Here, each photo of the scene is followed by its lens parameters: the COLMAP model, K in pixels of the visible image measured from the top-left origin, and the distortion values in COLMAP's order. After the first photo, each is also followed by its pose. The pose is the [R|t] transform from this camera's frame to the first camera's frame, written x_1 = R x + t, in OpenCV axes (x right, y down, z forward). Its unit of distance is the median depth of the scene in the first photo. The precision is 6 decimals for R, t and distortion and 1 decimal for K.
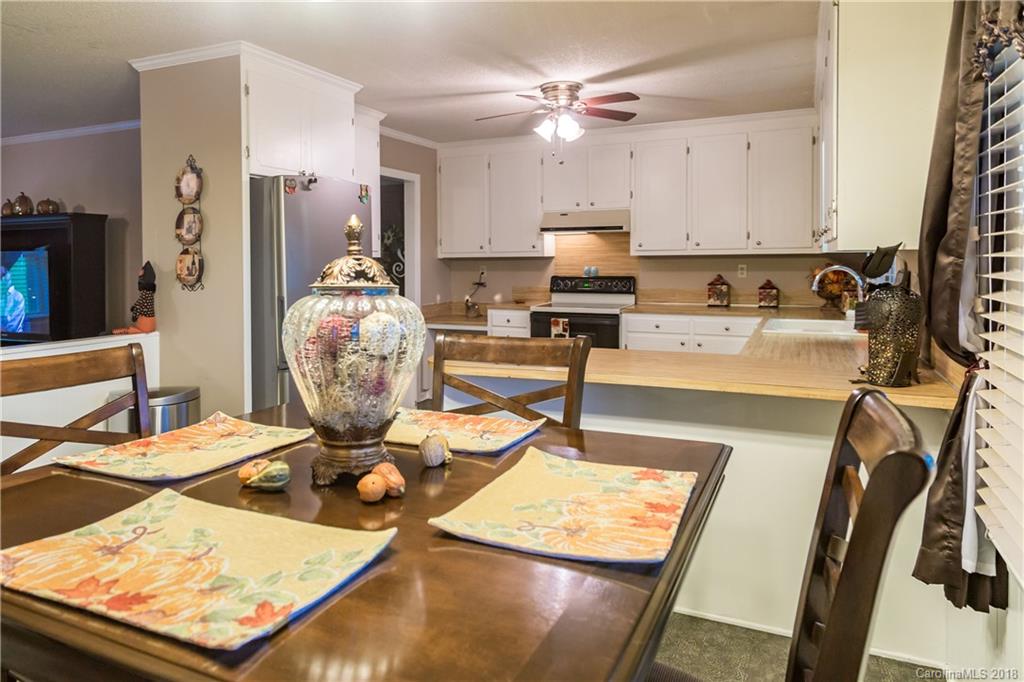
lens RADIAL K [[717.3, 0, 449.9], [0, 717.3, 280.5], [0, 0, 1]] dist [0.006099, 0.008100]
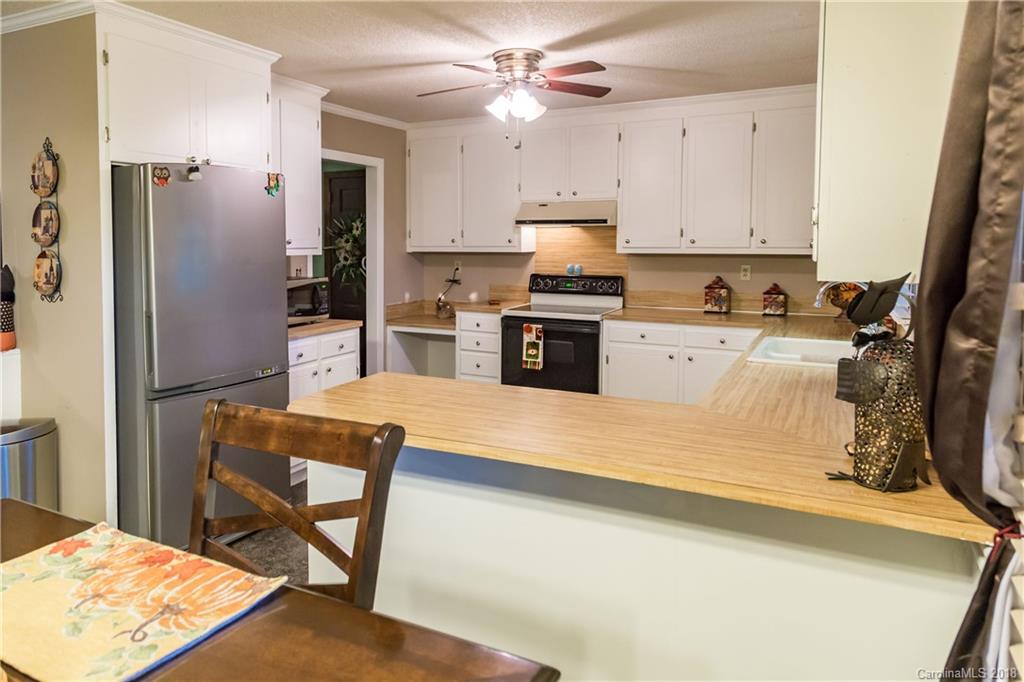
lens RADIAL K [[717.3, 0, 449.8], [0, 717.3, 286.0], [0, 0, 1]] dist [0.006099, 0.008100]
pose [[0.999055, 0.010451, -0.042187, 0.114462], [-0.009003, 0.999369, 0.034369, -0.030648], [0.042520, -0.033957, 0.998518, 0.156018]]
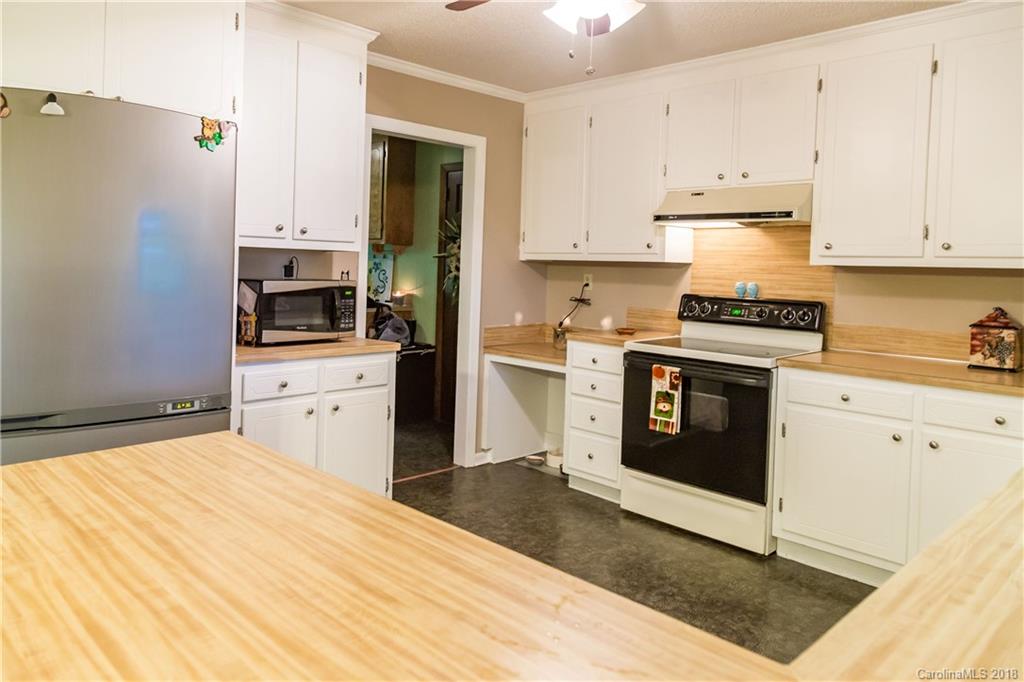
lens RADIAL K [[717.3, 0, 443.1], [0, 717.3, 281.0], [0, 0, 1]] dist [0.006099, 0.008100]
pose [[0.931513, 0.043995, -0.361038, 0.250298], [-0.047811, 0.998855, -0.001639, -0.009815], [0.360553, 0.018788, 0.932550, 0.493342]]
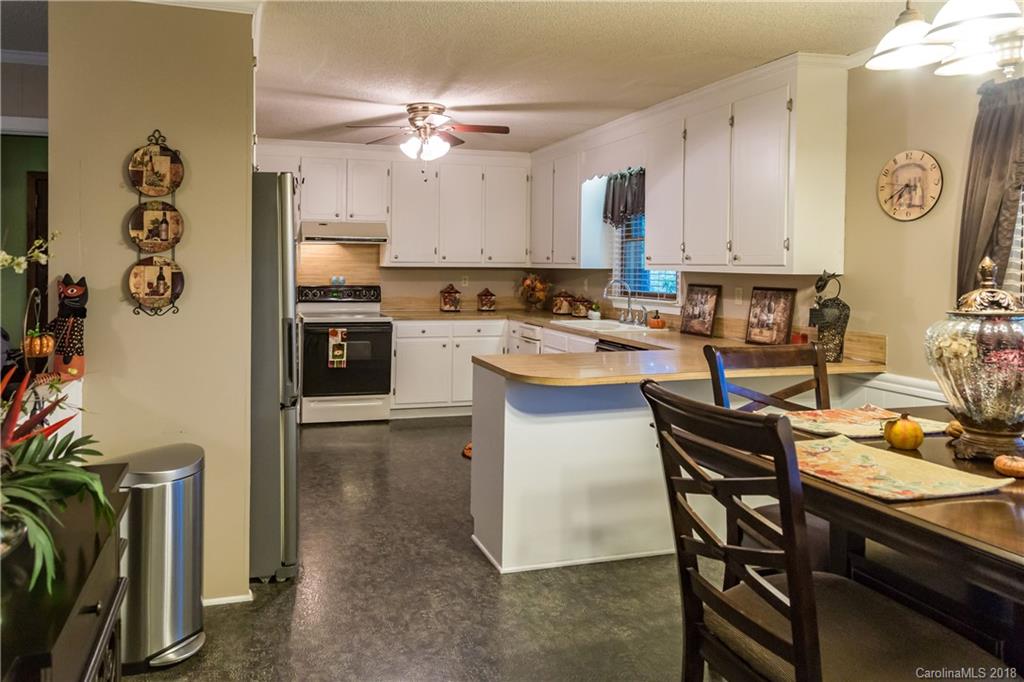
lens RADIAL K [[703.4, 0, 457.2], [0, 703.4, 286.8], [0, 0, 1]] dist [0.000588, -0.001443]
pose [[0.726543, -0.007429, 0.687081, -0.522257], [0.003451, 0.999968, 0.007163, -0.015799], [-0.687112, -0.002834, 0.726546, 0.222331]]
